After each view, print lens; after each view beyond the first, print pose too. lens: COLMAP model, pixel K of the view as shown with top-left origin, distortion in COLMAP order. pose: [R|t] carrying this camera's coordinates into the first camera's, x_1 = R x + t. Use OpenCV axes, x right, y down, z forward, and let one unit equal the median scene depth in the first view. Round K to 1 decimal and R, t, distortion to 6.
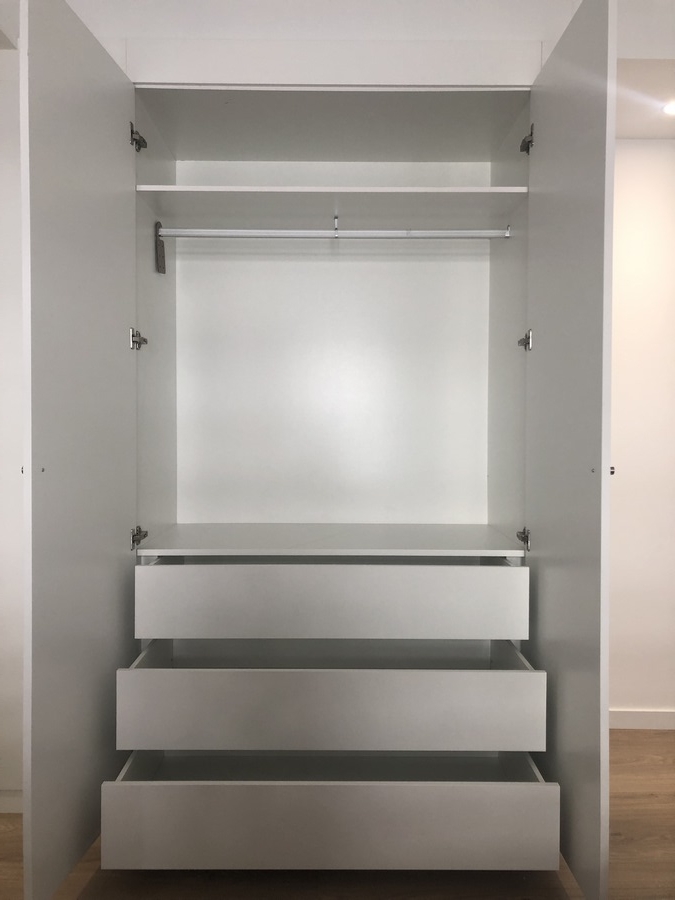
lens RADIAL K [[746.0, 0, 337.5], [0, 746.0, 450.0], [0, 0, 1]] dist [0.006672, 0.001595]
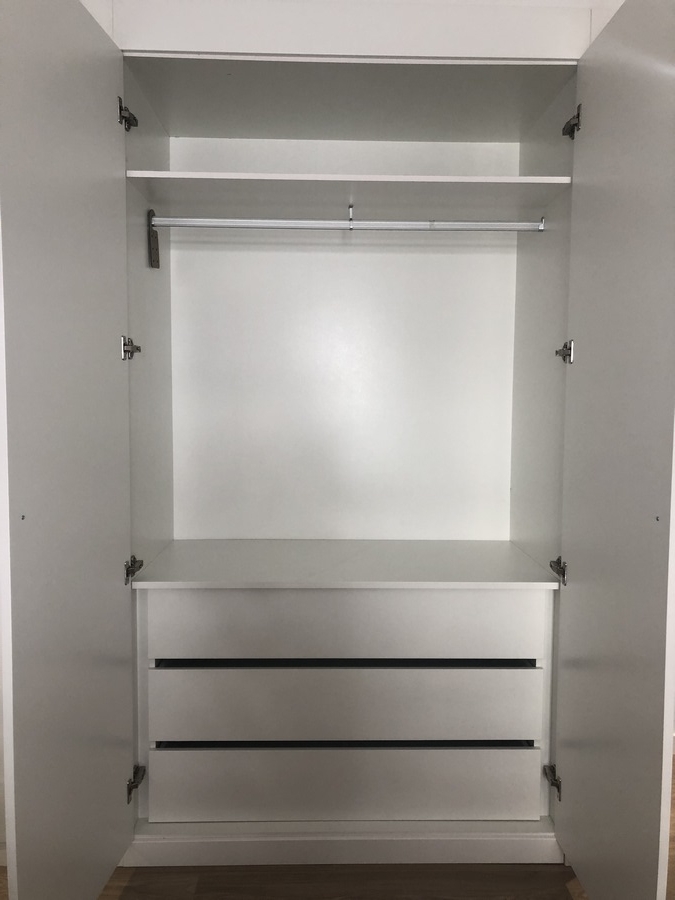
lens RADIAL K [[734.3, 0, 337.5], [0, 734.3, 450.0], [0, 0, 1]] dist [0.006287, 0.005194]
pose [[0.999807, 0.002483, 0.019478, -0.034455], [-0.003495, 0.998634, 0.052124, -0.066529], [-0.019322, -0.052182, 0.998451, 0.107423]]
